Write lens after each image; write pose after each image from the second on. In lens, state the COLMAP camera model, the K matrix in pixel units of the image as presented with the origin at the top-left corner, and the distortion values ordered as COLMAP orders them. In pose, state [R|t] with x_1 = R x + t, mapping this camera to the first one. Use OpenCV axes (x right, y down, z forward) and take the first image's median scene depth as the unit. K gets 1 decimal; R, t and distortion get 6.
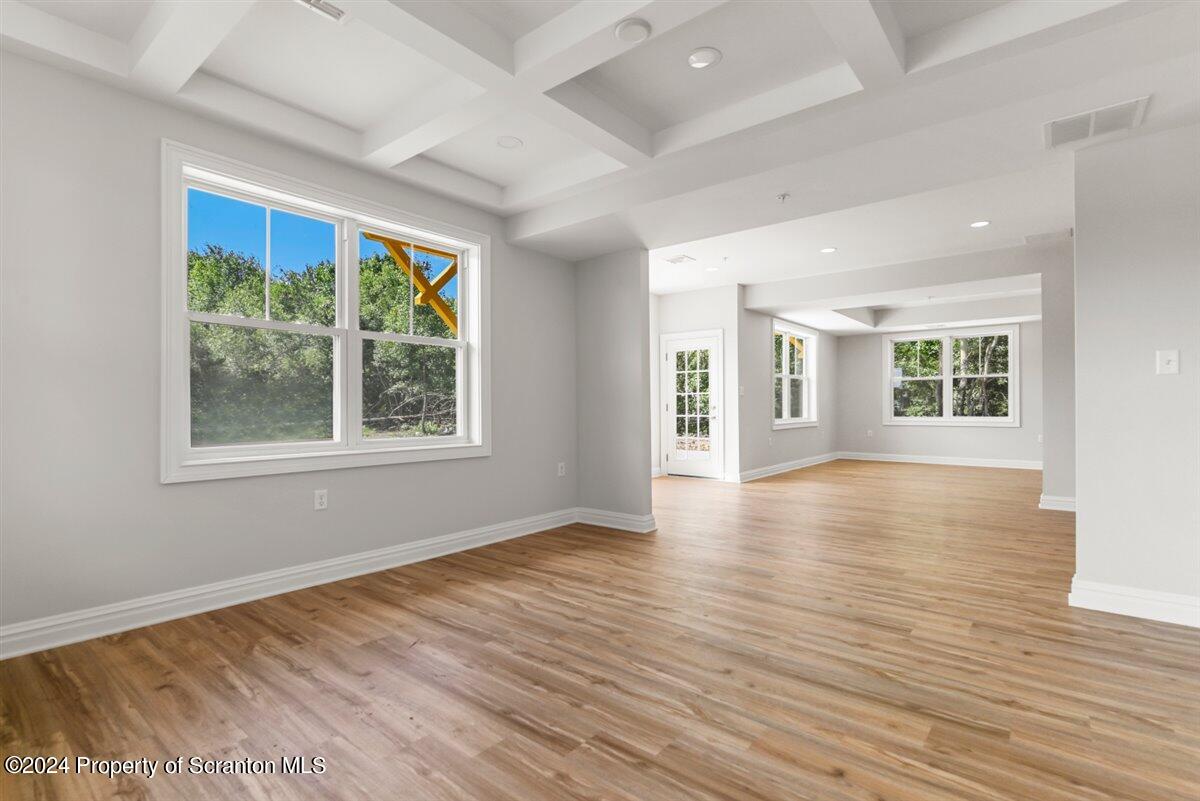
lens RADIAL K [[567.6, 0, 605.5], [0, 567.6, 400.2], [0, 0, 1]] dist [-0.000692, 0.000290]
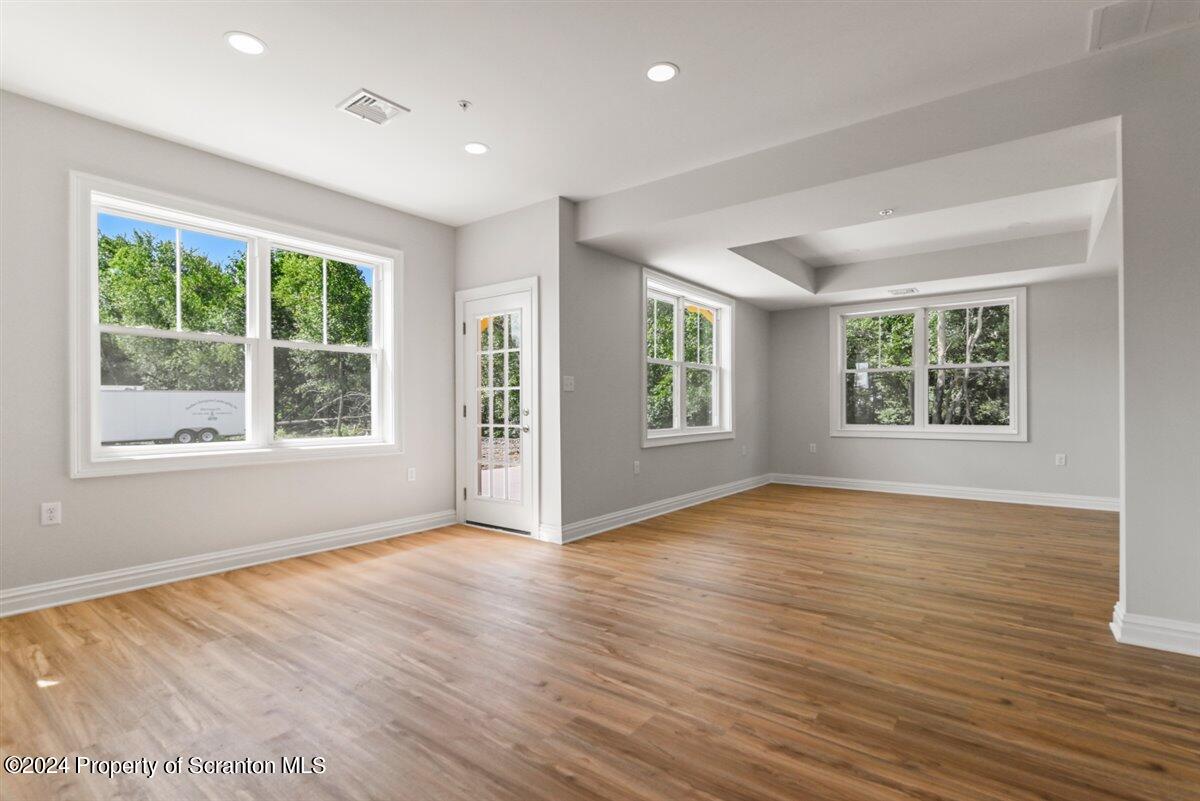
lens RADIAL K [[562.0, 0, 601.8], [0, 562.0, 409.9], [0, 0, 1]] dist [-0.019824, 0.000101]
pose [[0.999781, 0.003057, 0.020684, 0.196955], [-0.003366, 0.999883, 0.014922, 0.001327], [-0.020636, -0.014989, 0.999675, 0.321554]]
